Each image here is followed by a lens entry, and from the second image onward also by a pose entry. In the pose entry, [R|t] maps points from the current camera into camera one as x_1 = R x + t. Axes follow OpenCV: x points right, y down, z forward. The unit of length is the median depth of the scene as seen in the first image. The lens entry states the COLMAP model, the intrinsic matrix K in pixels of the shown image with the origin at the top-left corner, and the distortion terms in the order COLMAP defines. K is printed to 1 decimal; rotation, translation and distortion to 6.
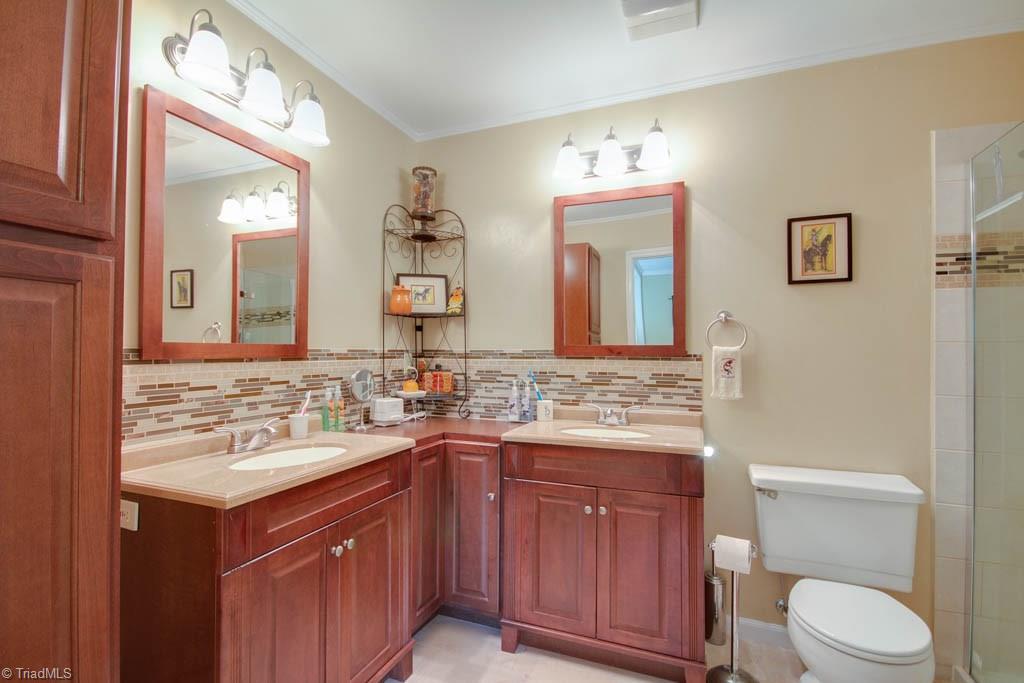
lens RADIAL K [[481.8, 0, 503.3], [0, 481.8, 342.5], [0, 0, 1]] dist [0.000858, 0.000273]
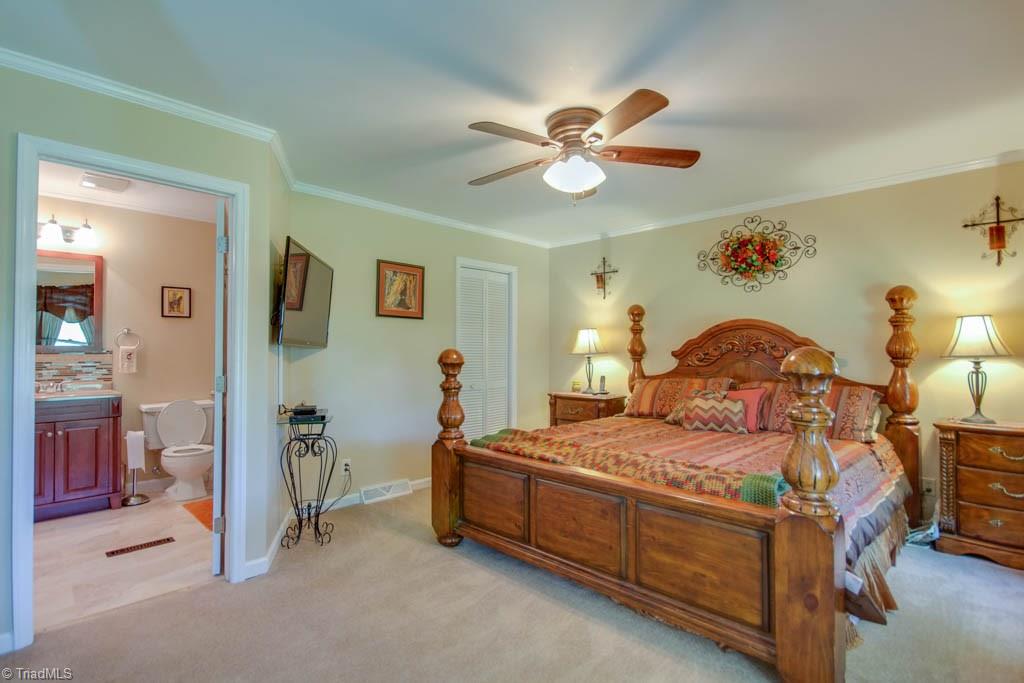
lens RADIAL K [[481.8, 0, 503.2], [0, 481.8, 344.6], [0, 0, 1]] dist [0.000858, 0.000273]
pose [[0.378263, 0.003599, 0.925691, -0.777077], [-0.020590, 0.999778, 0.004526, -0.039411], [-0.925469, -0.020772, 0.378253, -1.157745]]
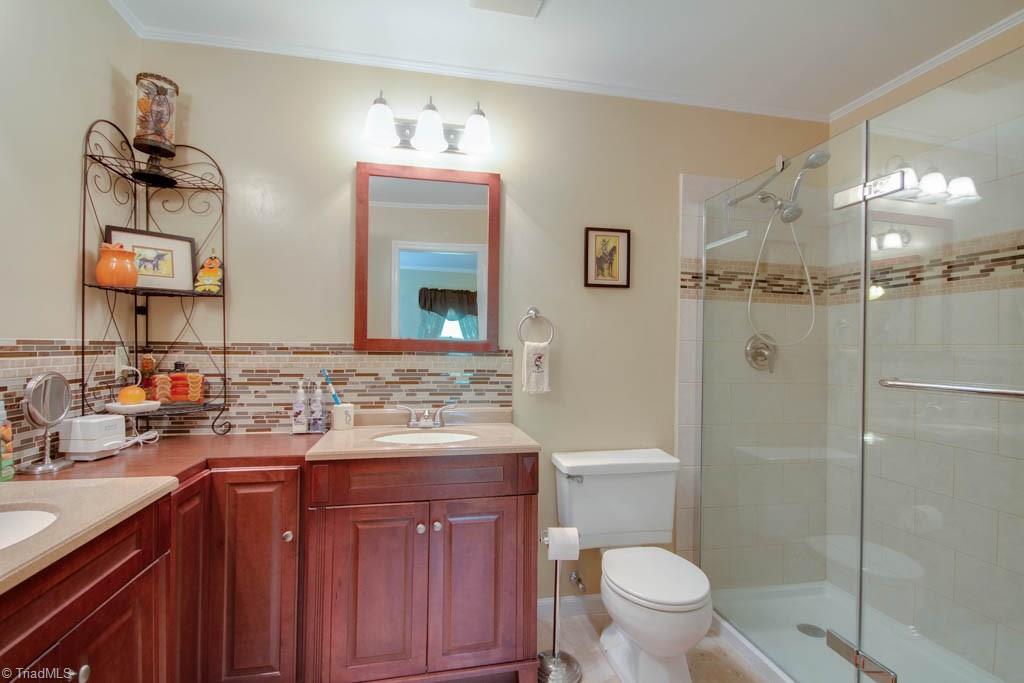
lens RADIAL K [[481.2, 0, 520.2], [0, 481.2, 342.8], [0, 0, 1]] dist [-0.000612, -0.000704]
pose [[0.827238, 0.011605, 0.561731, -0.145329], [-0.018192, 0.999816, 0.006136, 0.003697], [-0.561557, -0.015295, 0.827297, 0.164824]]
